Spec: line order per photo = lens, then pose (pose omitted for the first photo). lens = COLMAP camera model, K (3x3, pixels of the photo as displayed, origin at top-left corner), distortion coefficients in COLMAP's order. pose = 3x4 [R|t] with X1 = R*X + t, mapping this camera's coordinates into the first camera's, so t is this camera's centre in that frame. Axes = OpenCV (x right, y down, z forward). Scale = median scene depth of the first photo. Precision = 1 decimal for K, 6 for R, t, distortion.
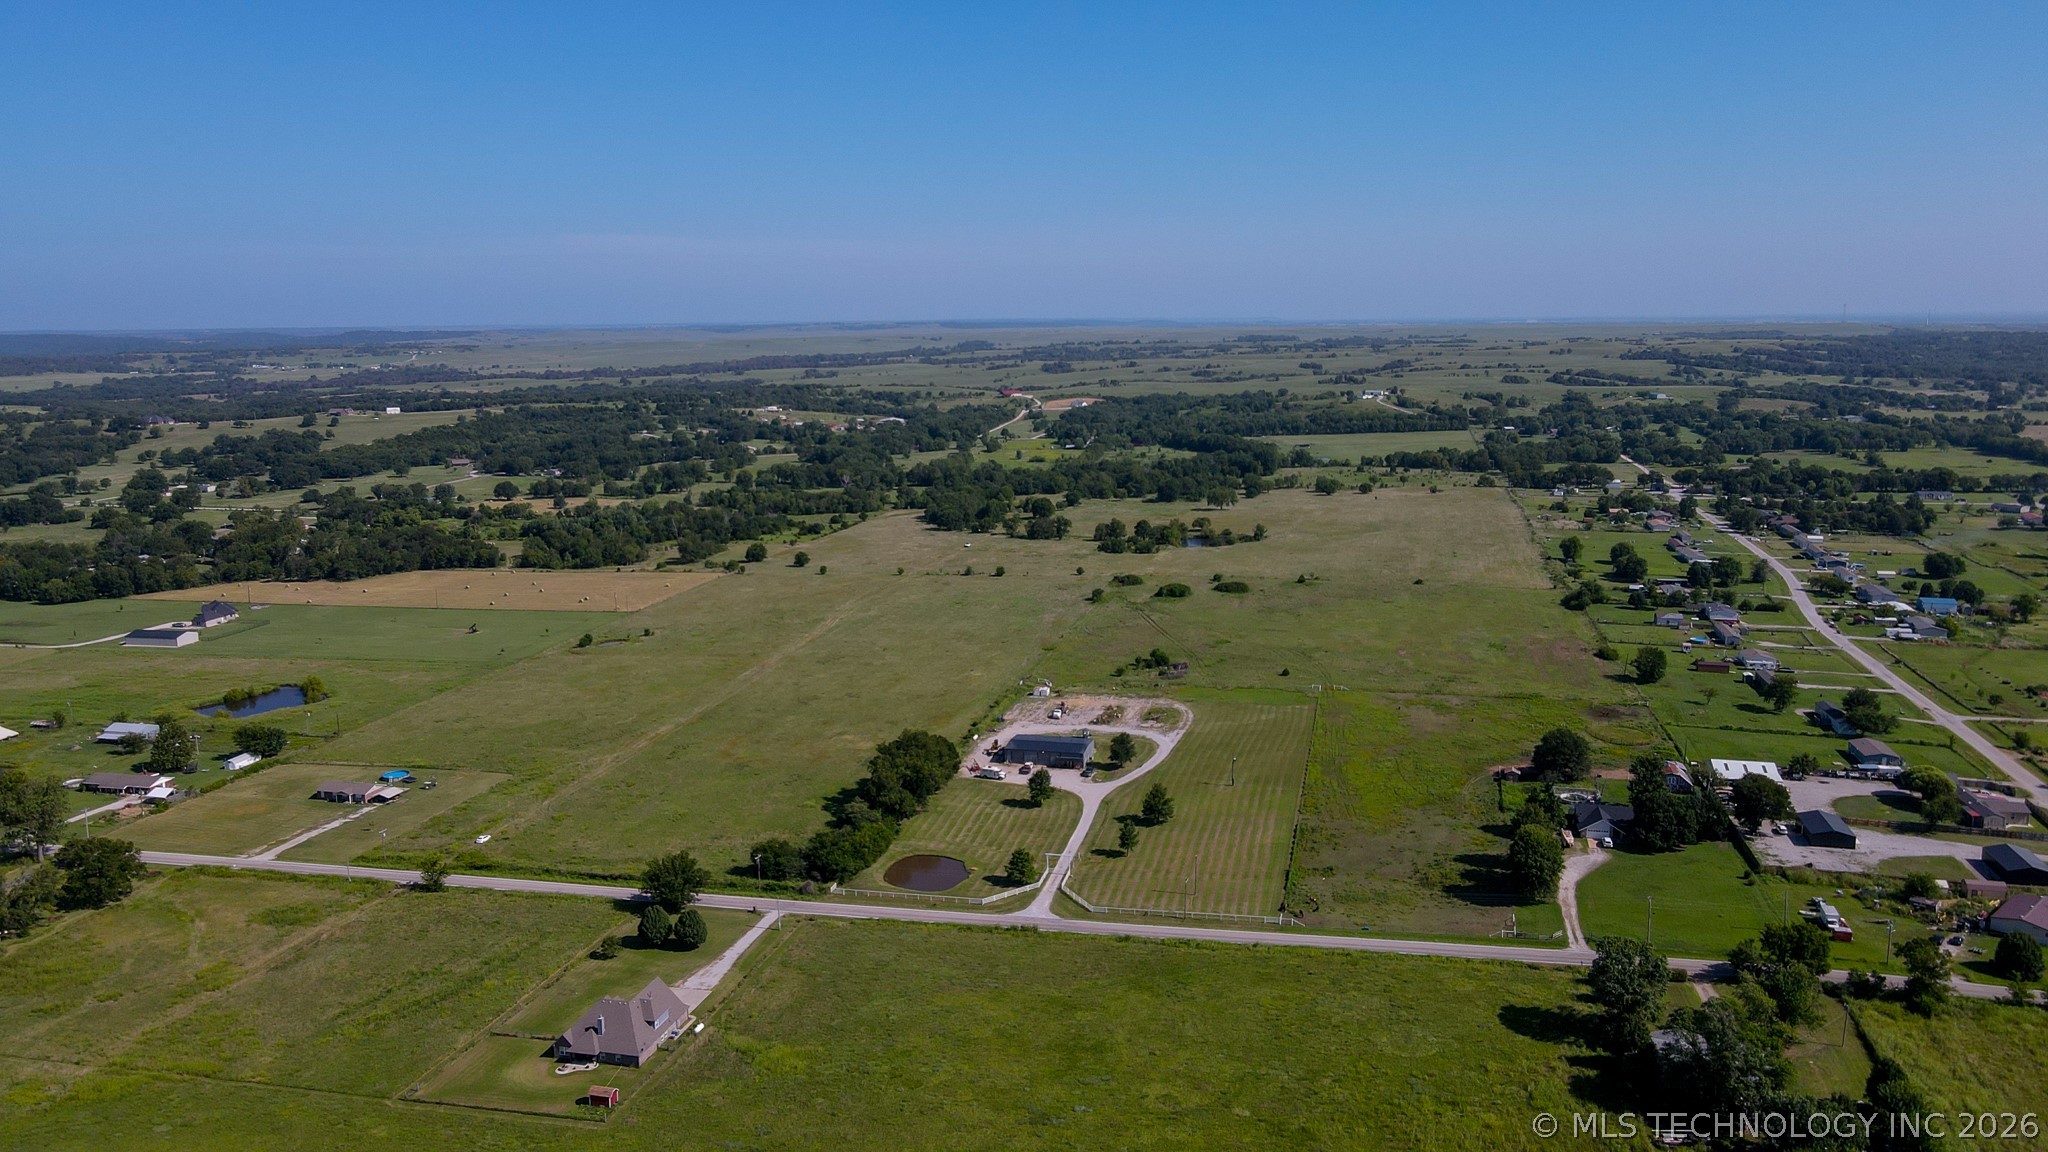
lens RADIAL K [[1561.5, 0, 1071.4], [0, 1561.5, 580.1], [0, 0, 1]] dist [-0.033706, 0.102790]
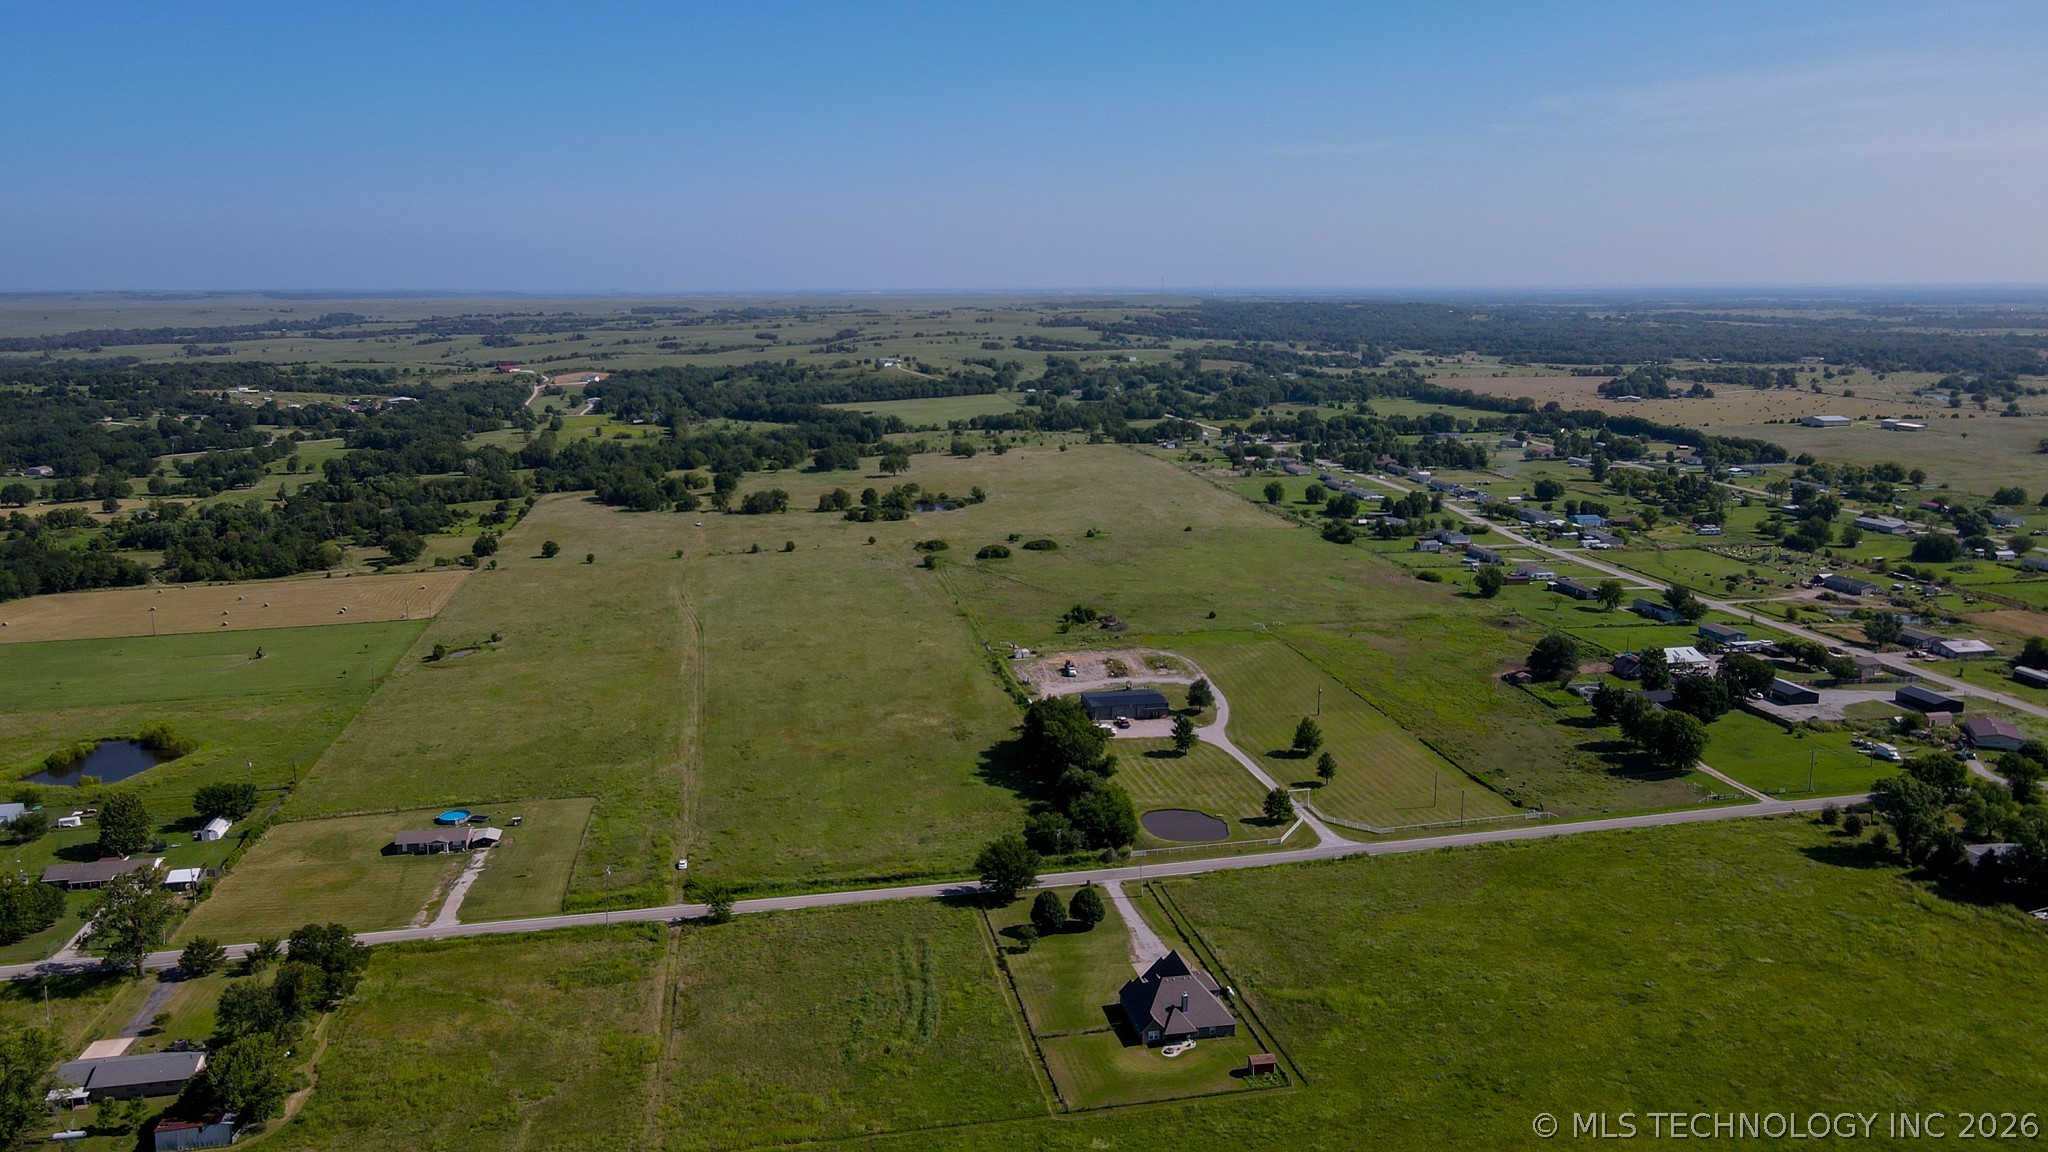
lens RADIAL K [[1510.1, 0, 1081.8], [0, 1510.1, 580.8], [0, 0, 1]] dist [-0.011711, 0.050511]
pose [[0.907957, -0.076999, 0.411928, -0.259689], [0.067063, 0.997004, 0.038545, -0.007849], [-0.413661, -0.007372, 0.910401, 0.055428]]
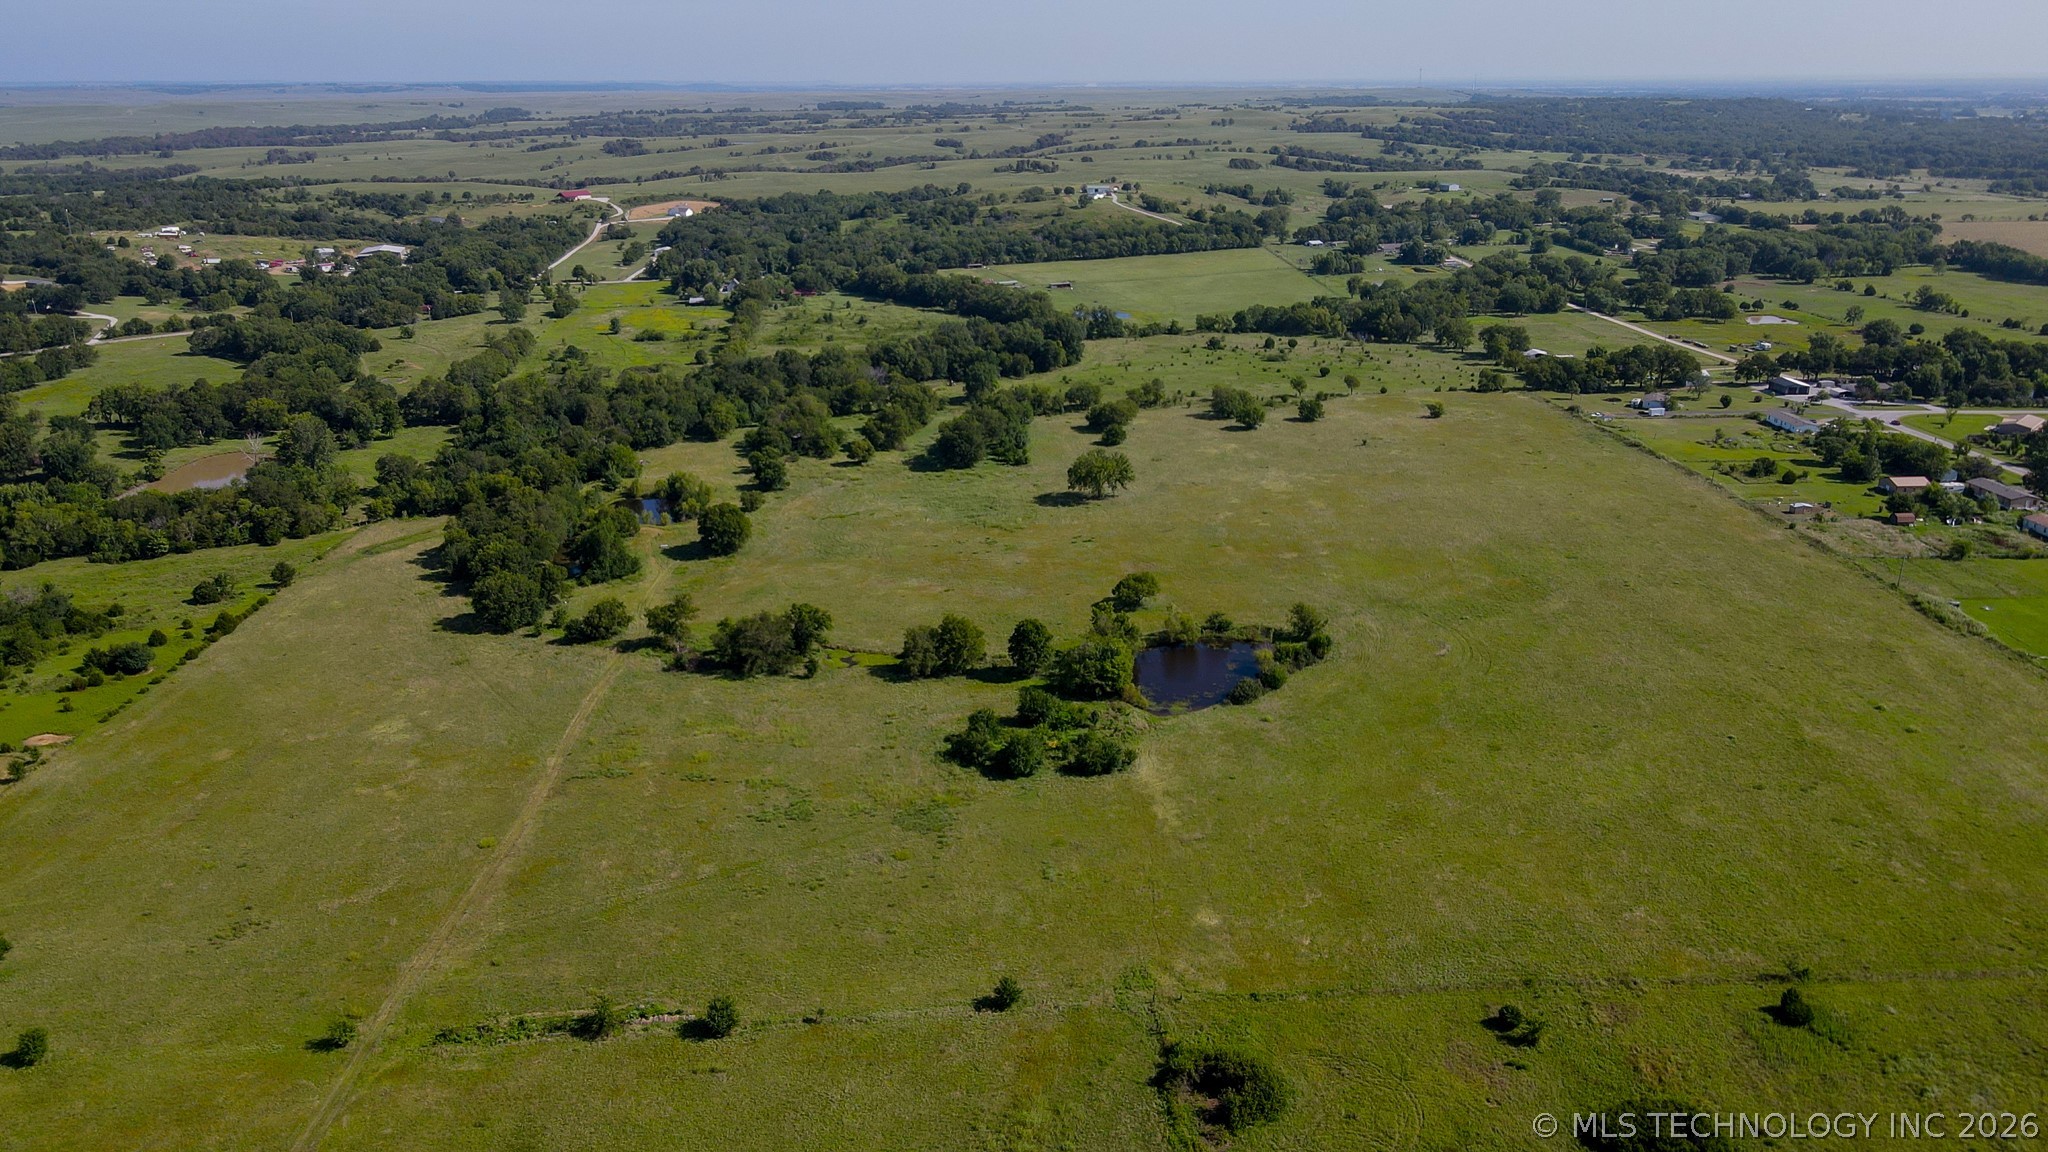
lens RADIAL K [[1510.3, 0, 1024.0], [0, 1510.3, 576.0], [0, 0, 1]] dist [-0.000423, 0.037802]
pose [[0.967292, -0.075486, 0.242174, -0.050142], [0.038516, 0.987334, 0.153912, -0.117373], [-0.250725, -0.139551, 0.957947, 0.703696]]
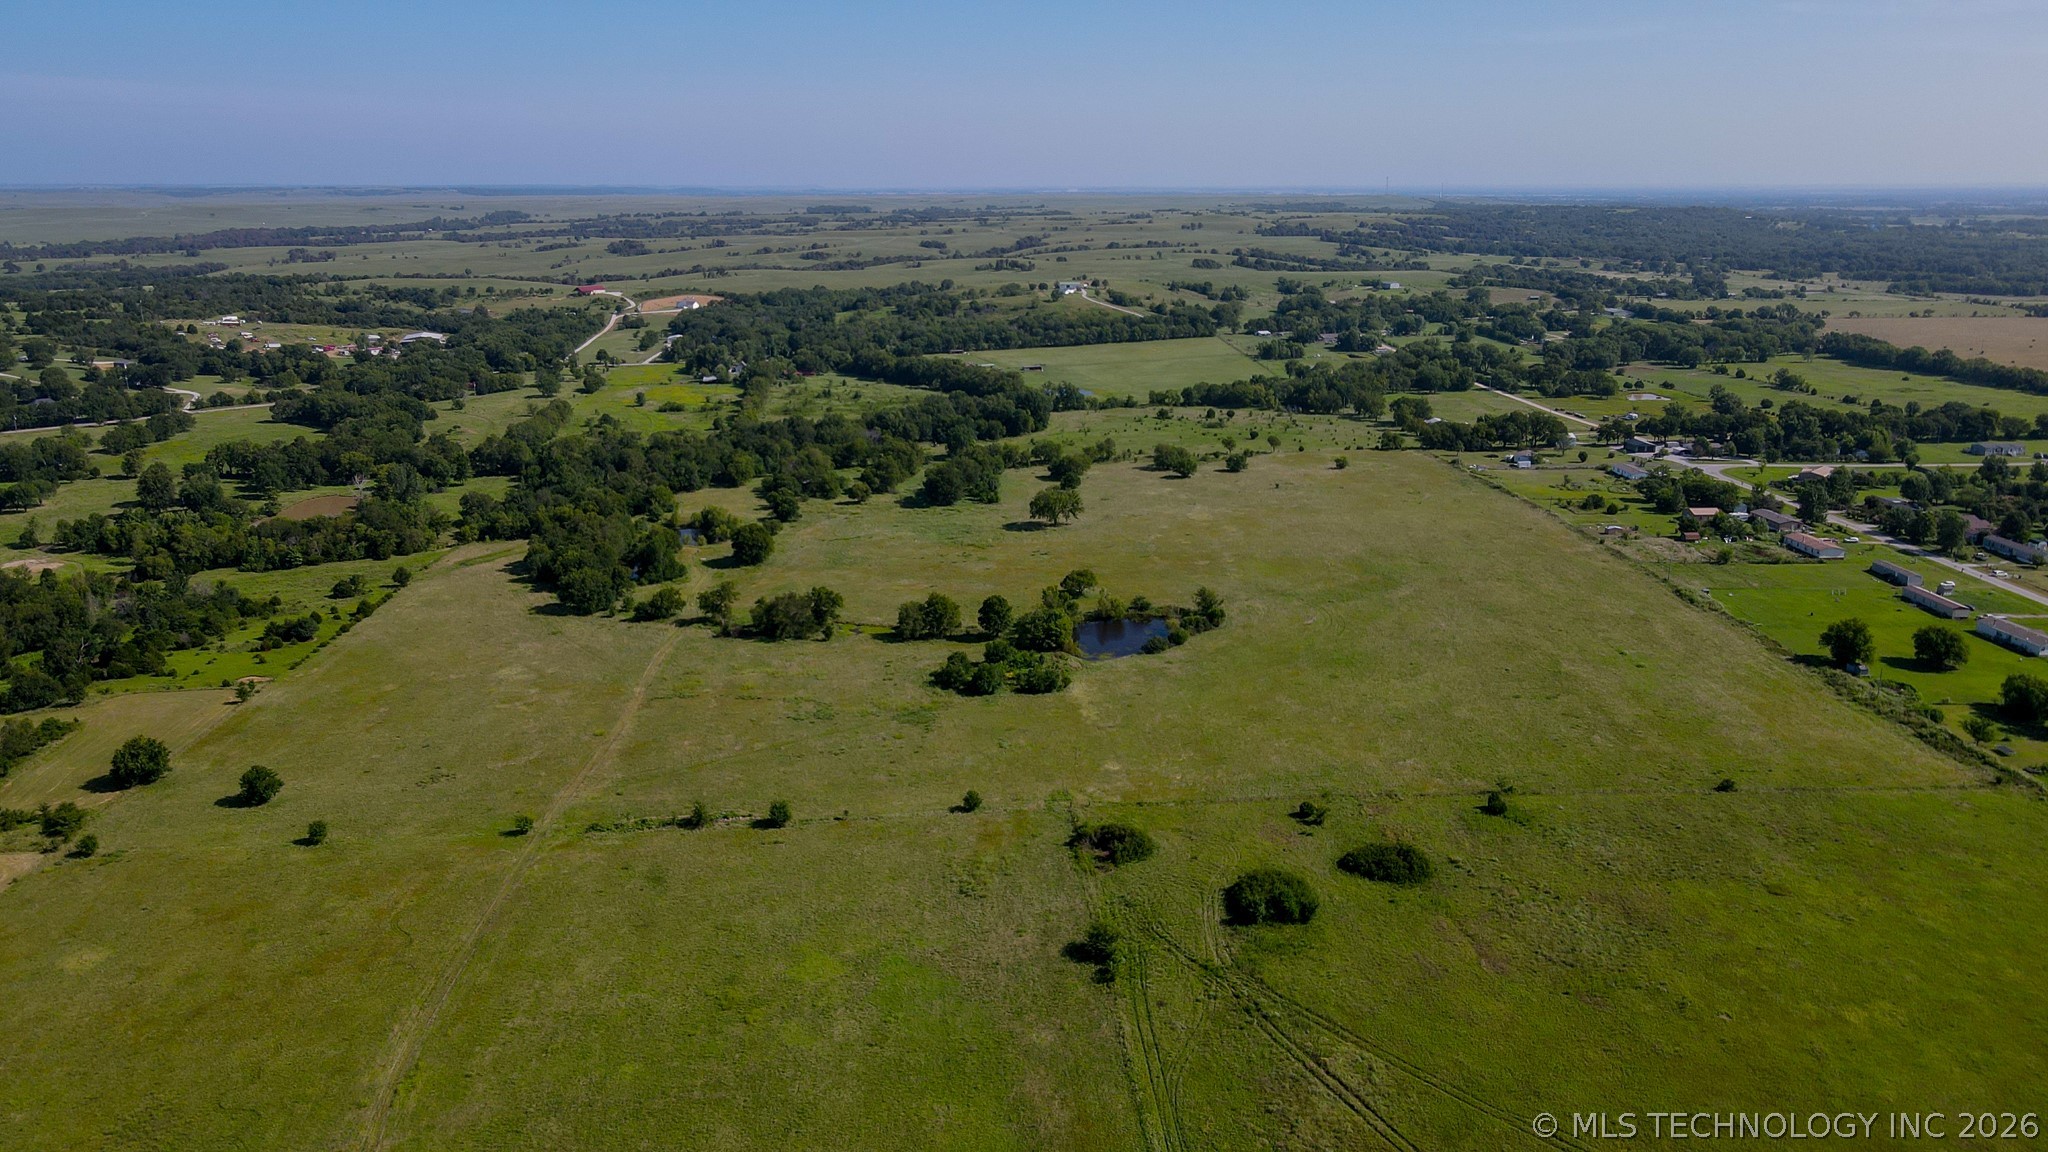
lens RADIAL K [[1514.3, 0, 1034.4], [0, 1514.3, 580.6], [0, 0, 1]] dist [-0.011200, 0.062876]
pose [[0.962758, -0.060950, 0.263404, -0.078737], [0.037413, 0.994919, 0.093469, -0.097784], [-0.267763, -0.080133, 0.960147, 0.571421]]
